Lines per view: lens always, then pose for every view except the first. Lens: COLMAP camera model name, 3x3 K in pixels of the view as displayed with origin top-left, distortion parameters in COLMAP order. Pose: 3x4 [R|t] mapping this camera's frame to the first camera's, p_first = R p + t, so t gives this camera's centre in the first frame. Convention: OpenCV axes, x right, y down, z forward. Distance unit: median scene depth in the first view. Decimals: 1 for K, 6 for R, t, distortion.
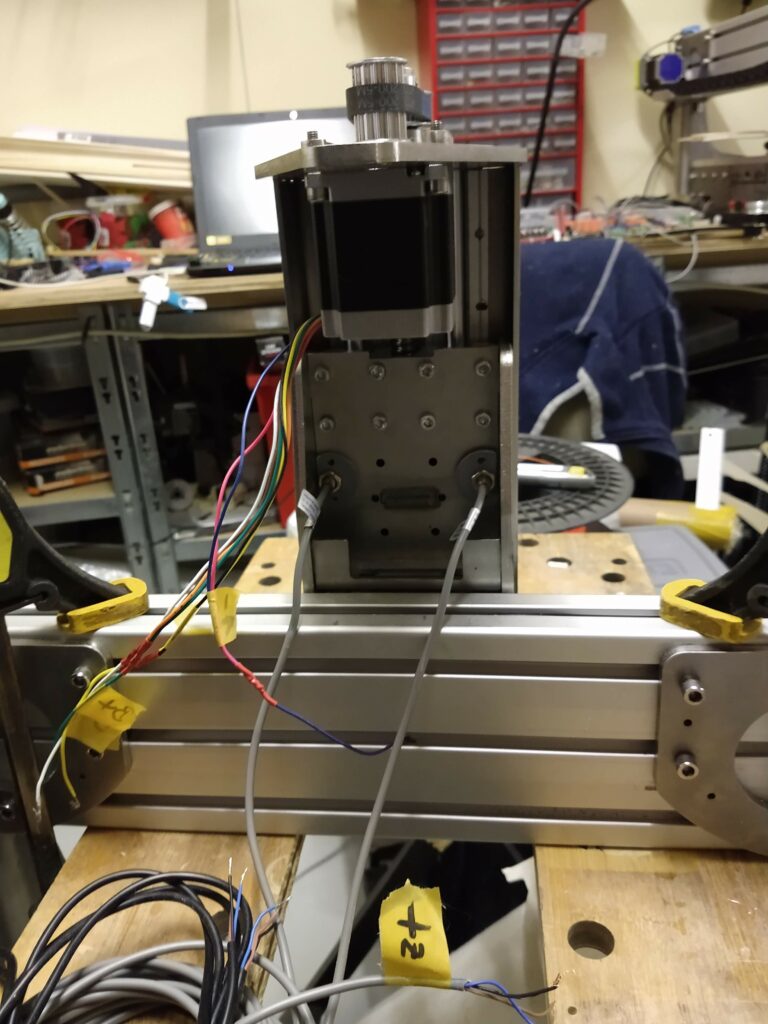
lens RADIAL K [[767.9, 0, 384.0], [0, 767.9, 512.0], [0, 0, 1]] dist [-0.000628, -0.001115]
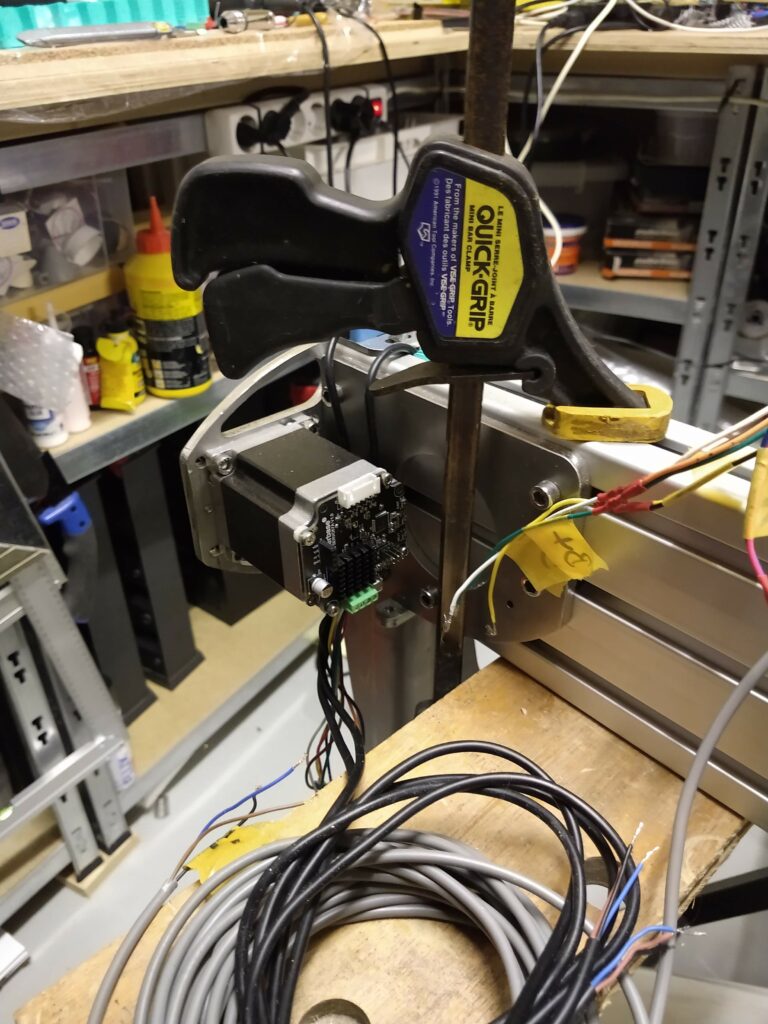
lens RADIAL K [[795.6, 0, 384.0], [0, 795.6, 512.0], [0, 0, 1]] dist [0.070506, -0.109941]
pose [[0.741536, 0.397761, -0.540287, -0.075125], [-0.260500, 0.912819, 0.314487, 0.024242], [0.618275, -0.092459, 0.780505, 0.268766]]
